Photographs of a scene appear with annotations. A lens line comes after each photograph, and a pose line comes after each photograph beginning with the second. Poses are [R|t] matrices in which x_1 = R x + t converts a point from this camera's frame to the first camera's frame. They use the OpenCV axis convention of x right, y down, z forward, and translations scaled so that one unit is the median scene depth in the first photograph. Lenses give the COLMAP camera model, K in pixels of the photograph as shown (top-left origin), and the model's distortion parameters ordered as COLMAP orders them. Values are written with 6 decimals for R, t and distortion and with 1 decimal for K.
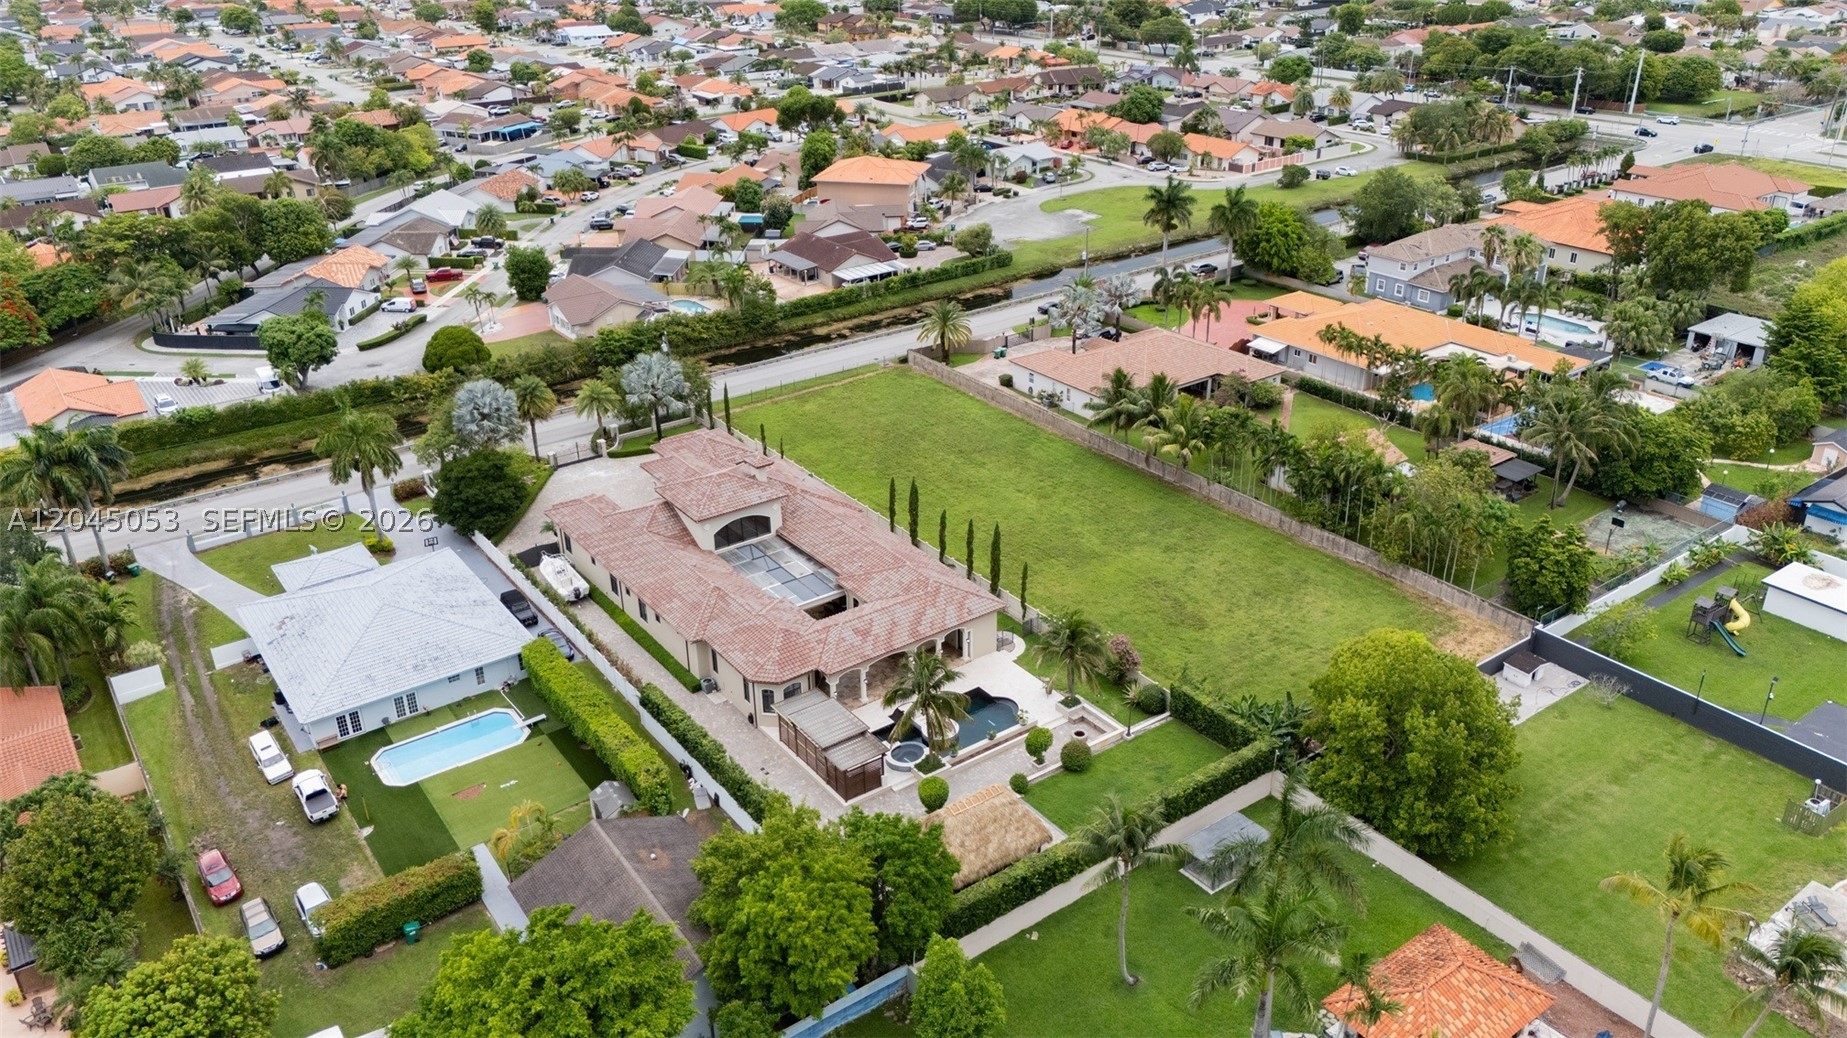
lens RADIAL K [[1351.4, 0, 923.5], [0, 1351.4, 519.0], [0, 0, 1]] dist [0.065984, -0.073314]
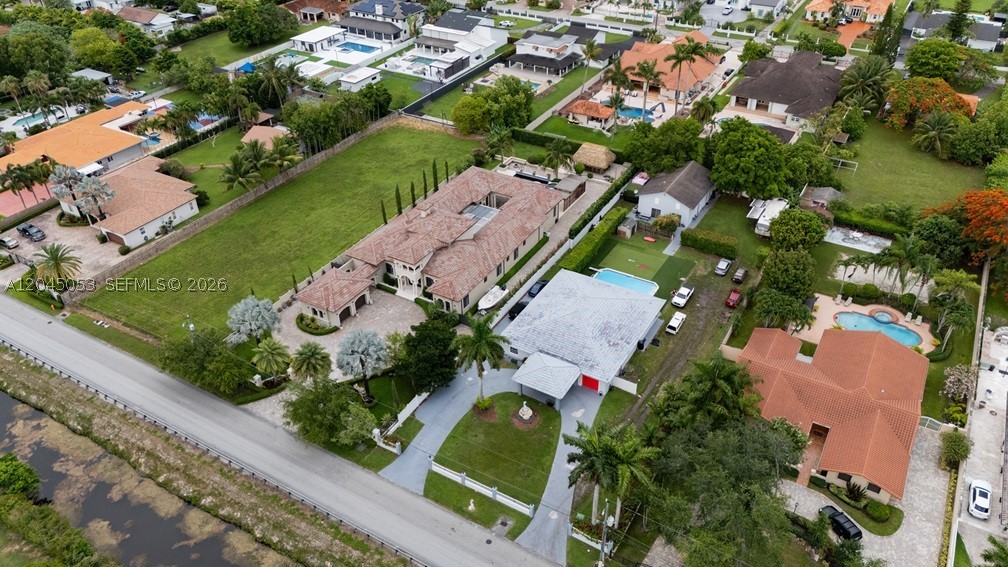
lens RADIAL K [[737.5, 0, 504.0], [0, 737.5, 283.5], [0, 0, 1]] dist [0.065984, -0.073314]
pose [[-0.399967, -0.509432, 0.761909, -0.982765], [0.411564, 0.642943, 0.645940, -0.580458], [-0.818927, 0.571929, -0.047492, 0.996065]]
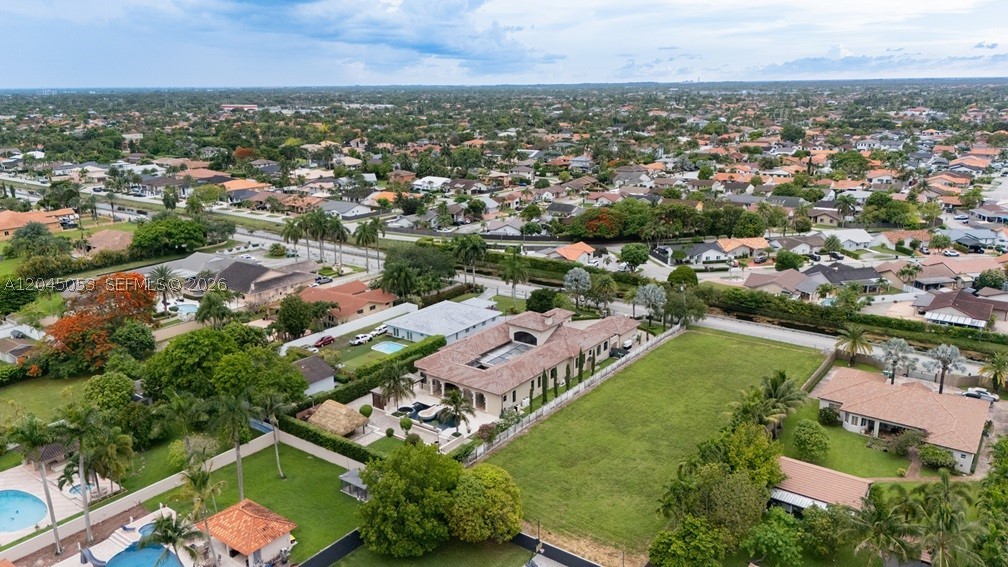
lens RADIAL K [[733.3, 0, 504.0], [0, 733.3, 283.5], [0, 0, 1]] dist [0.111338, -0.232834]
pose [[0.302178, 0.256857, -0.917994, 0.908215], [-0.412423, 0.903444, 0.117027, -0.191629], [0.859416, 0.343239, 0.378935, 0.461365]]
